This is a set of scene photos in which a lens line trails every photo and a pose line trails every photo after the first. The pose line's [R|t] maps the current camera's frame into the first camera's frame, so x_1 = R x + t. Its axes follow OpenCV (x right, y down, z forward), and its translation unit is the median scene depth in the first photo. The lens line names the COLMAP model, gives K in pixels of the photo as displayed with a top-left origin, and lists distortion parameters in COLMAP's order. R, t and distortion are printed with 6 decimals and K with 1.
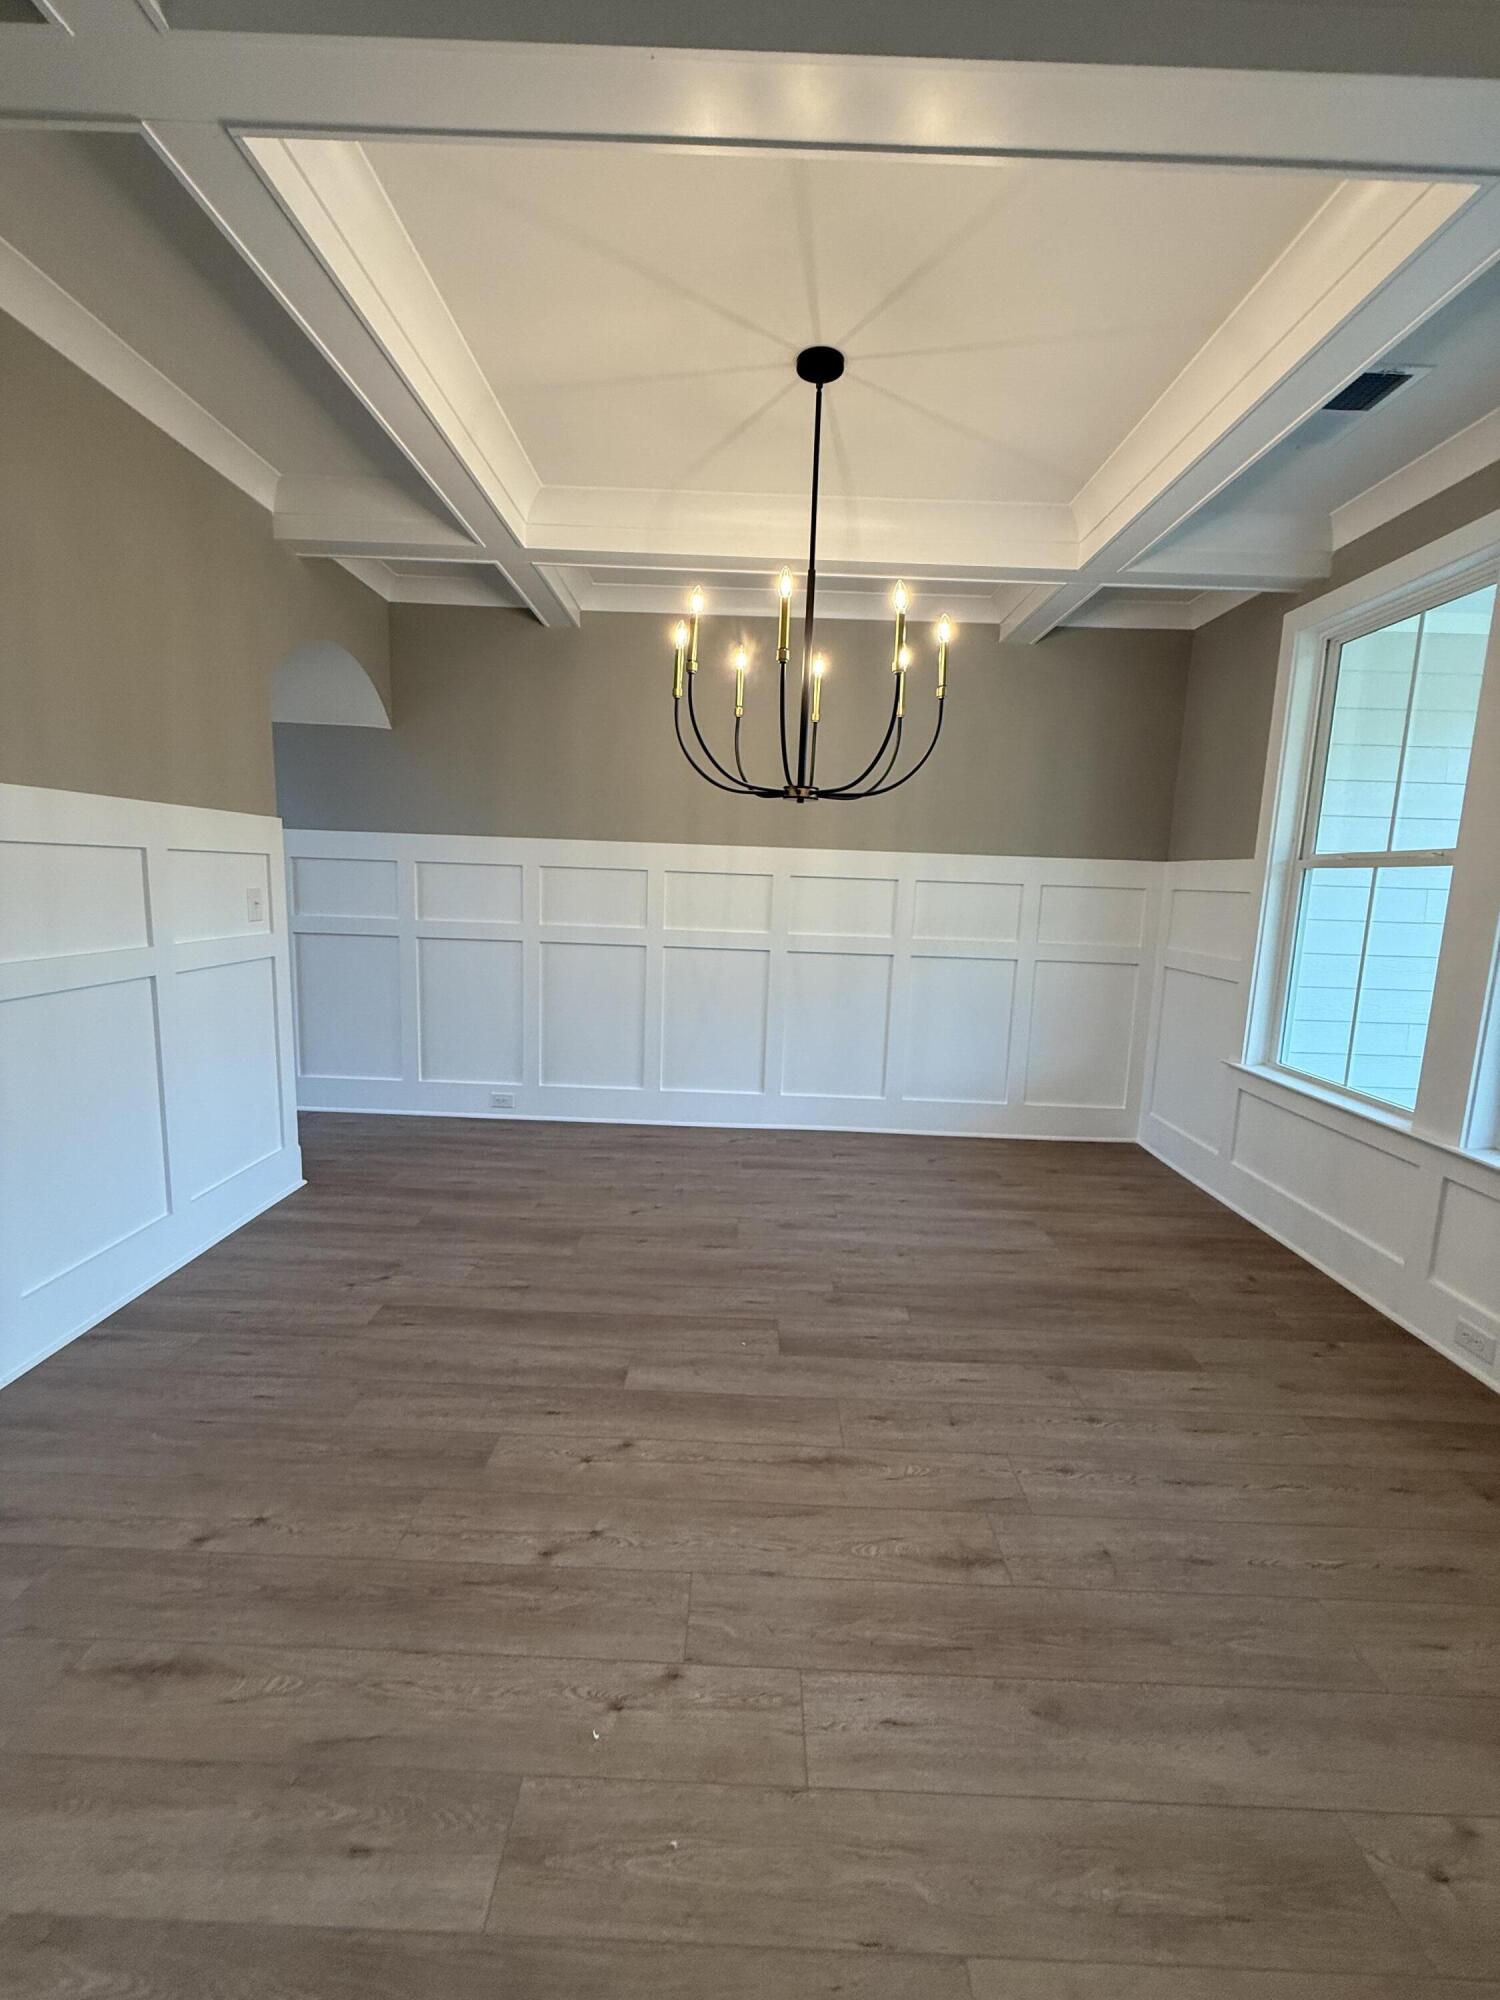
lens RADIAL K [[788.9, 0, 750.0], [0, 788.9, 1000.0], [0, 0, 1]] dist [0.004603, -0.000207]
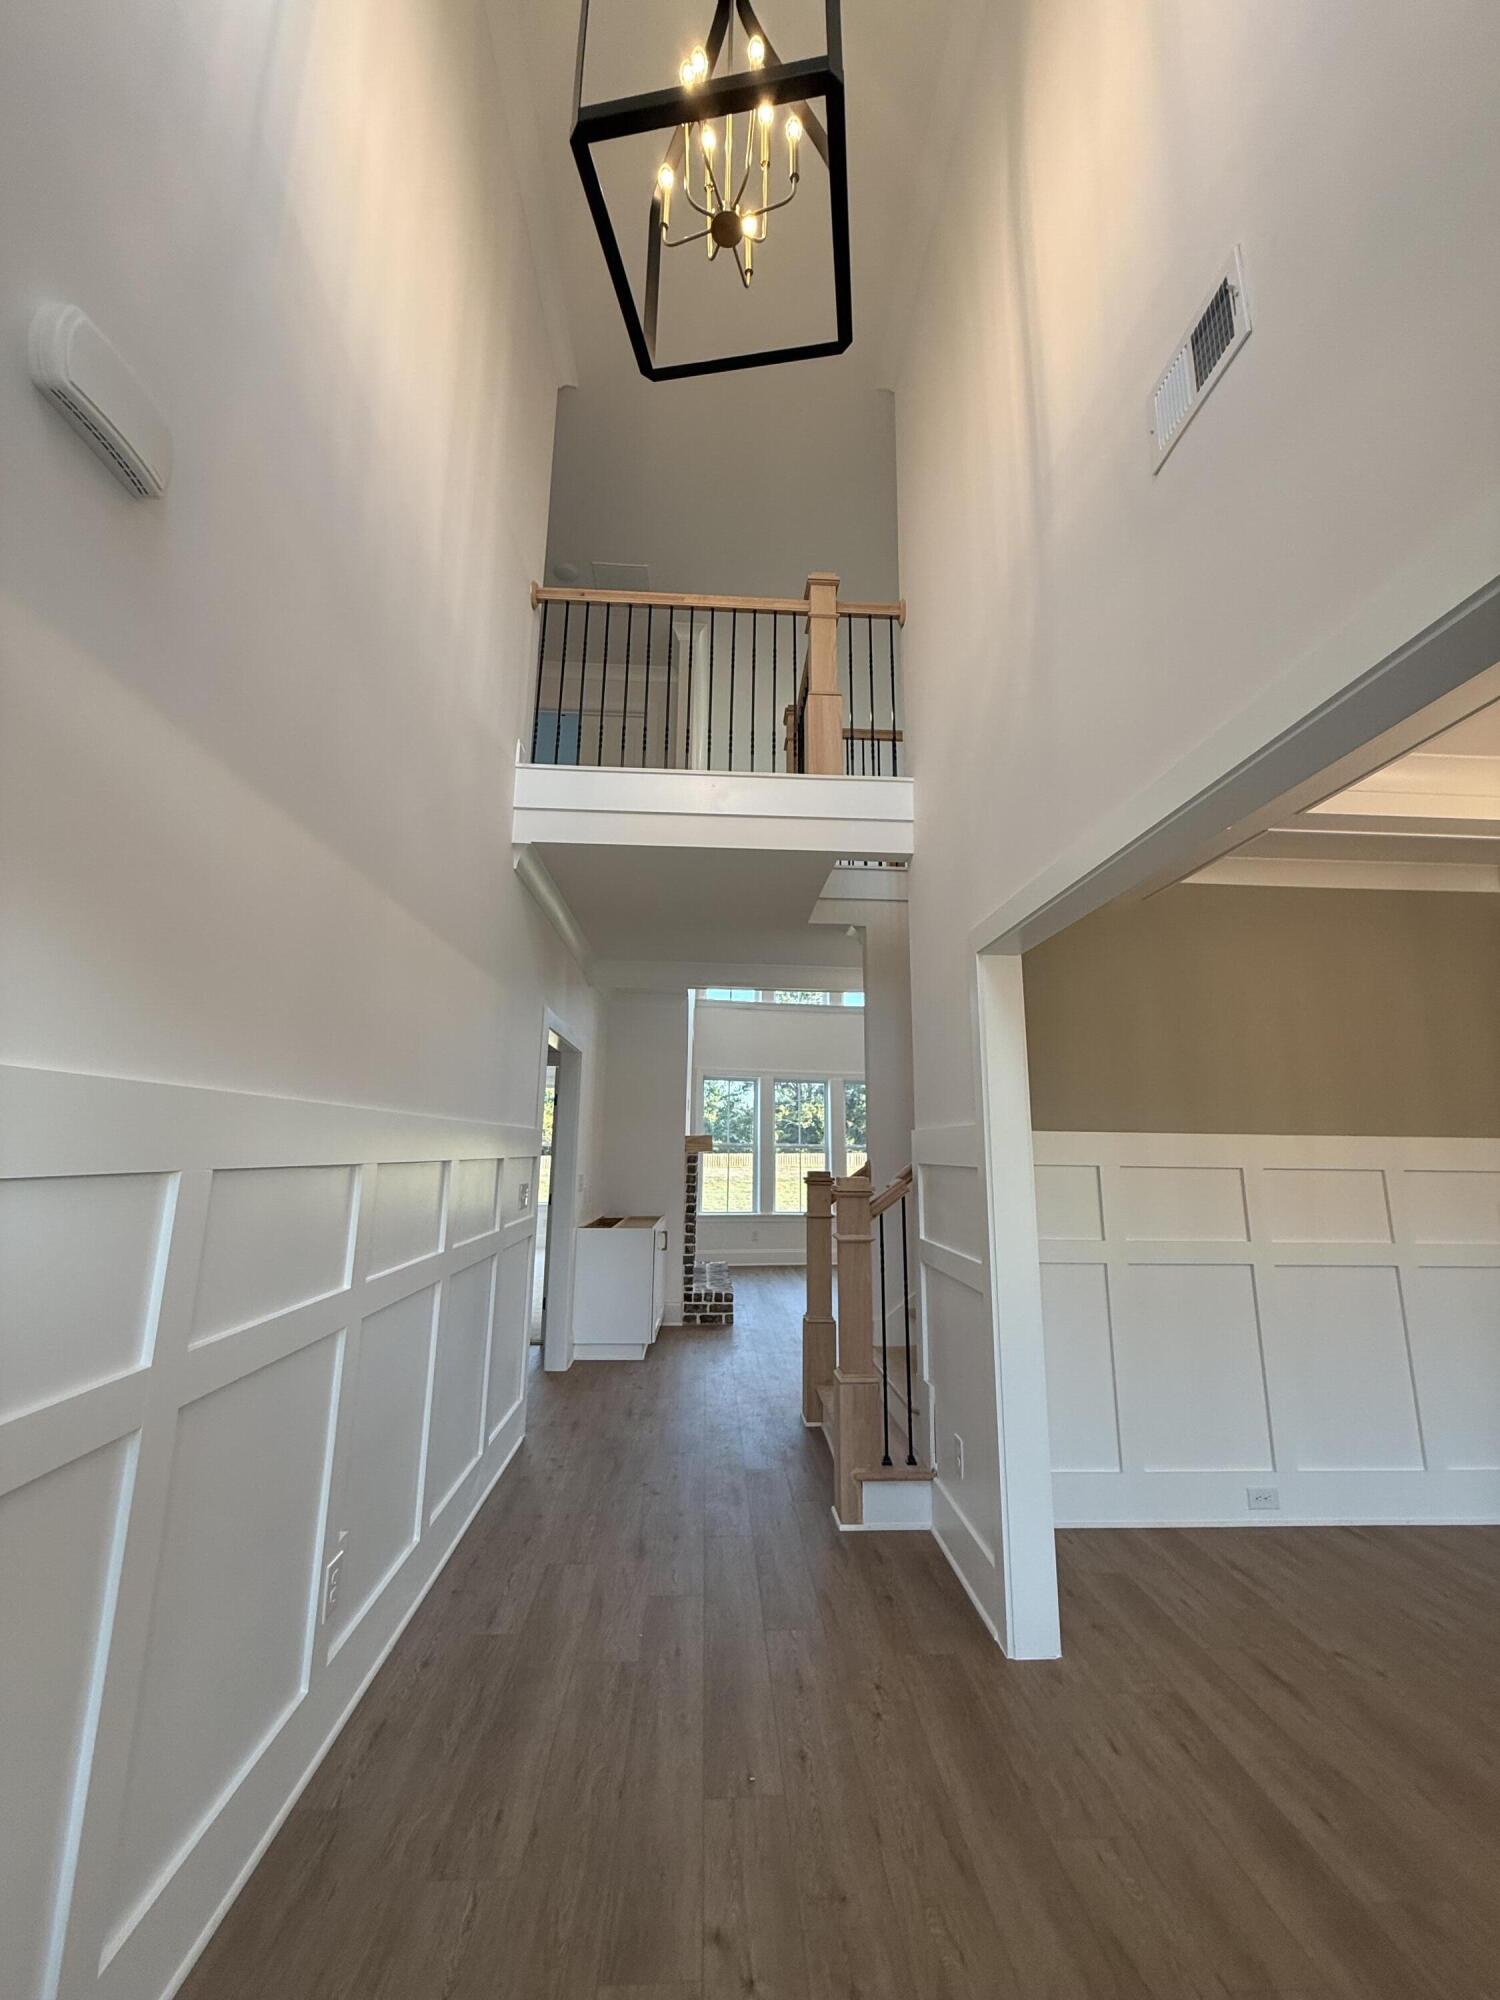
lens RADIAL K [[788.9, 0, 750.0], [0, 788.9, 1000.0], [0, 0, 1]] dist [0.004603, -0.000207]
pose [[0.063023, -0.231476, -0.970797, 1.102112], [-0.151057, 0.959312, -0.238543, 0.049468], [0.986514, 0.161680, 0.025492, -0.350296]]
